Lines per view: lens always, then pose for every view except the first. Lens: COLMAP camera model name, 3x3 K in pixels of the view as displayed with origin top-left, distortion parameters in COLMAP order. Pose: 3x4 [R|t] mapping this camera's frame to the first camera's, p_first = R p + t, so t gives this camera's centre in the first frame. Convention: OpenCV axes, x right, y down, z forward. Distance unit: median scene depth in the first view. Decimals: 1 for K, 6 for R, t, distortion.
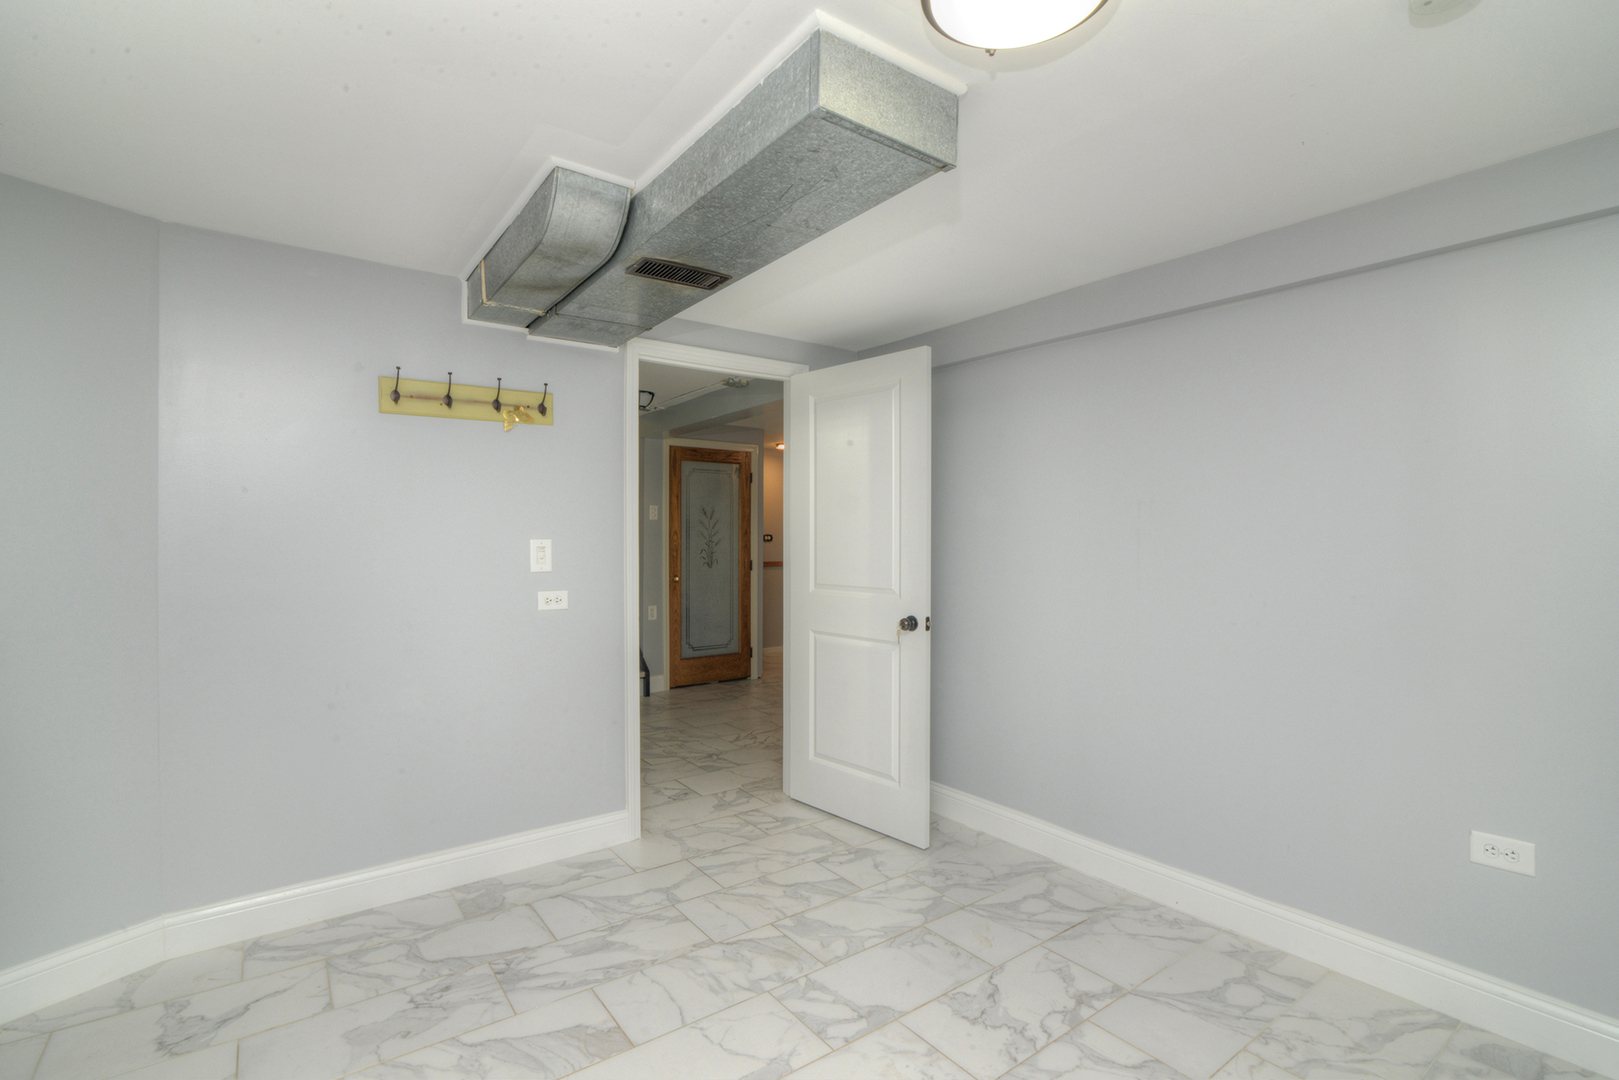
lens RADIAL K [[745.8, 0, 803.0], [0, 745.8, 537.3], [0, 0, 1]] dist [-0.017313, -0.000122]
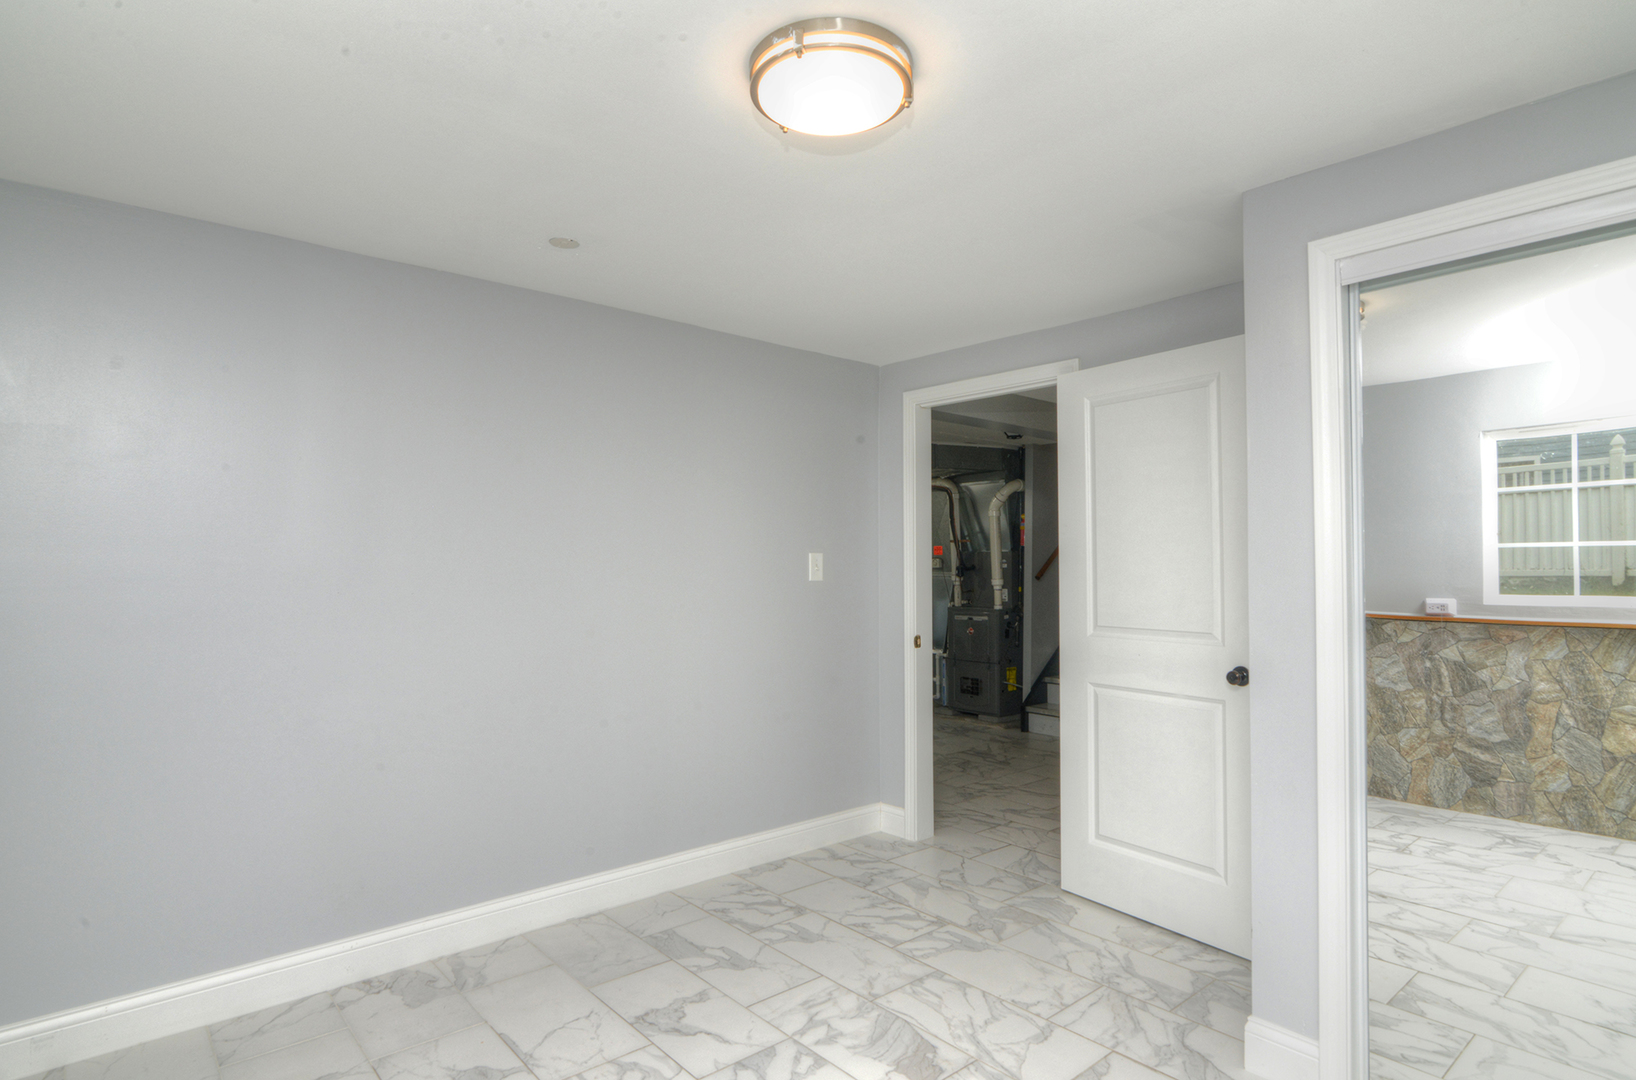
lens RADIAL K [[865.4, 0, 818.0], [0, 865.4, 540.0], [0, 0, 1]] dist [-0.002130, -0.000606]
pose [[0.090551, -0.030954, -0.995411, 0.736566], [-0.001266, 0.999512, -0.031197, -0.000527], [0.995891, 0.004085, 0.090468, 0.517985]]
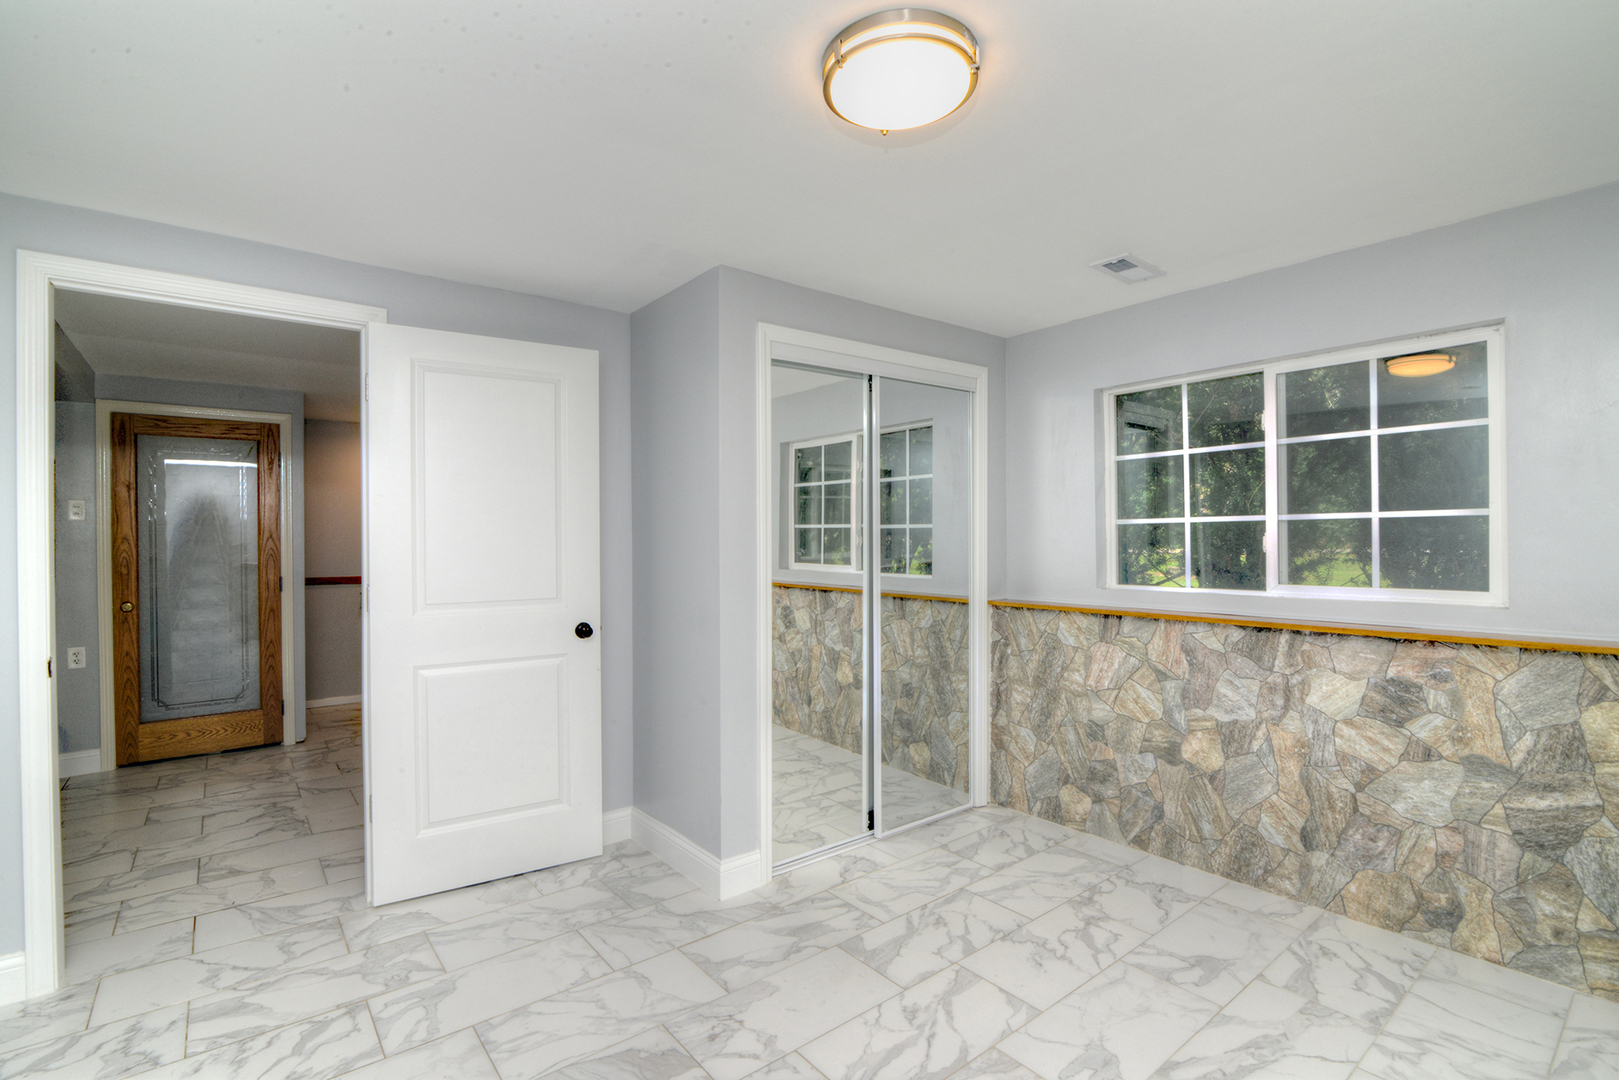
lens RADIAL K [[745.8, 0, 803.0], [0, 745.8, 537.3], [0, 0, 1]] dist [-0.017313, -0.000122]
pose [[0.999351, -0.012440, 0.033811, 0.429099], [0.012433, 0.999923, 0.000423, -0.000779], [-0.033814, -0.000003, 0.999428, 0.303111]]
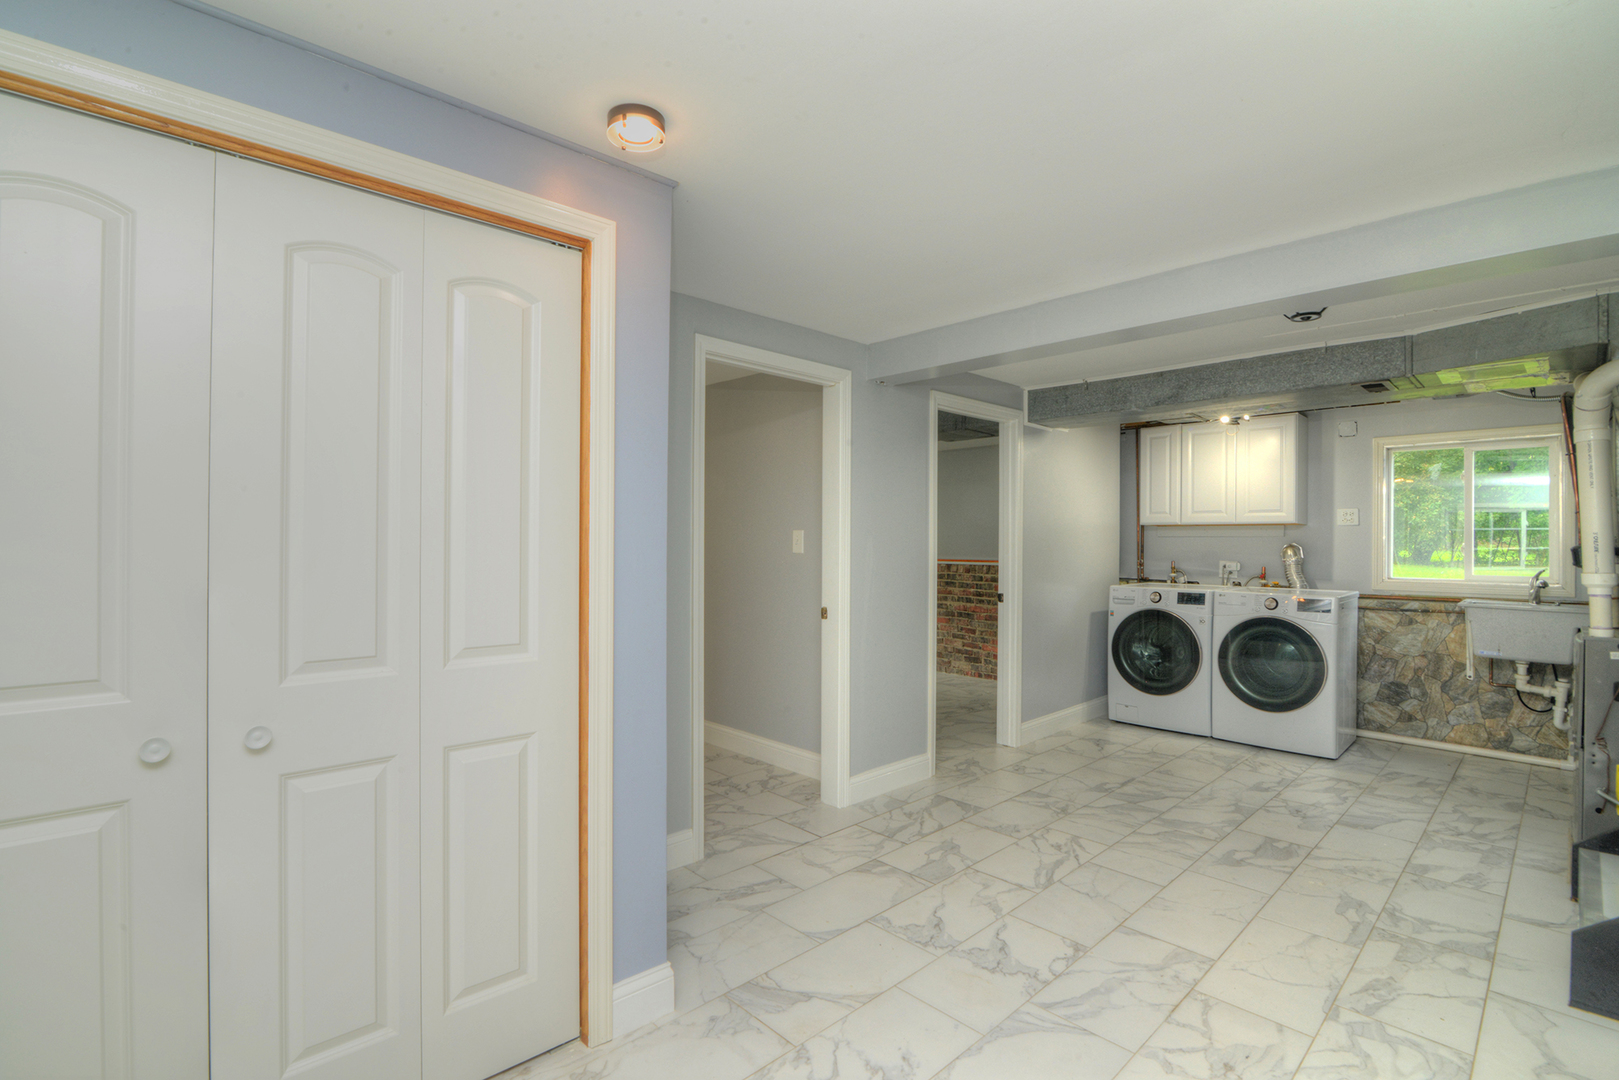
lens RADIAL K [[745.8, 0, 803.0], [0, 745.8, 537.3], [0, 0, 1]] dist [-0.017313, -0.000122]
pose [[-0.991345, -0.009641, -0.130928, 0.187340], [-0.008930, 0.999942, -0.006022, -0.000475], [0.130978, -0.004801, -0.991374, 1.229526]]
